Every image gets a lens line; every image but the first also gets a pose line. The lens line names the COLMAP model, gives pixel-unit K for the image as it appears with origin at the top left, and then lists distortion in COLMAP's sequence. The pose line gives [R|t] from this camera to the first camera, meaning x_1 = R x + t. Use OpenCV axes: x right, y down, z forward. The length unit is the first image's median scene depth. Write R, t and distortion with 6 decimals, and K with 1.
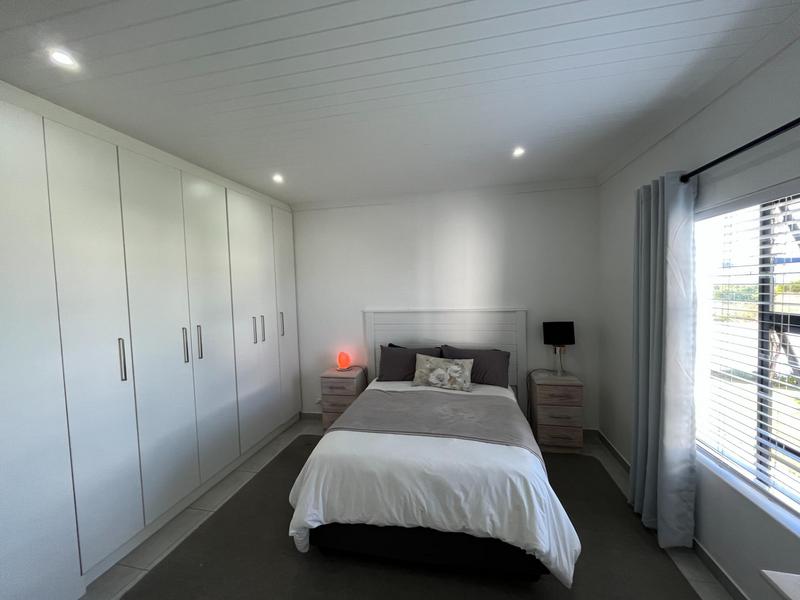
lens RADIAL K [[321.4, 0, 400.1], [0, 321.4, 302.3], [0, 0, 1]] dist [-0.000790, -0.000905]
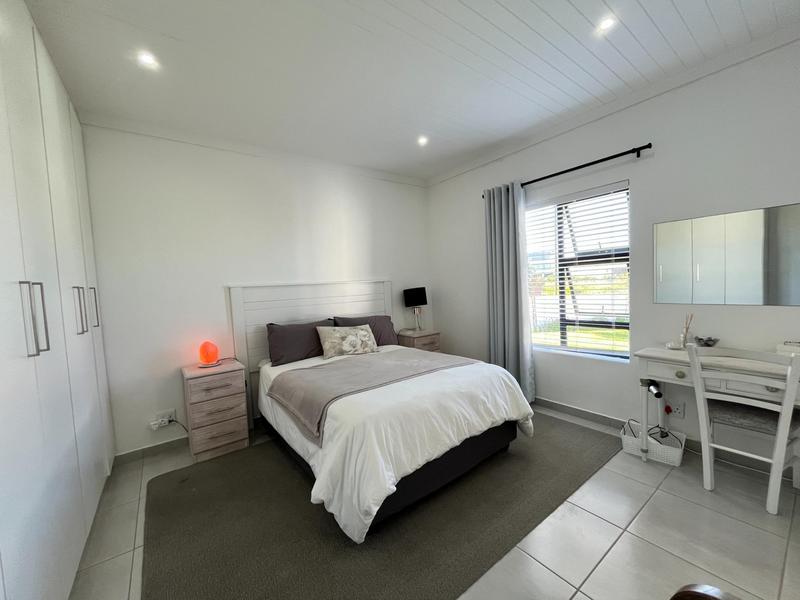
lens RADIAL K [[321.4, 0, 401.4], [0, 321.4, 299.4], [0, 0, 1]] dist [-0.000790, -0.000905]
pose [[0.657945, -0.040050, 0.752001, -0.709323], [0.070323, 0.997489, -0.008403, 0.159789], [-0.749776, 0.058412, 0.659109, 0.312757]]
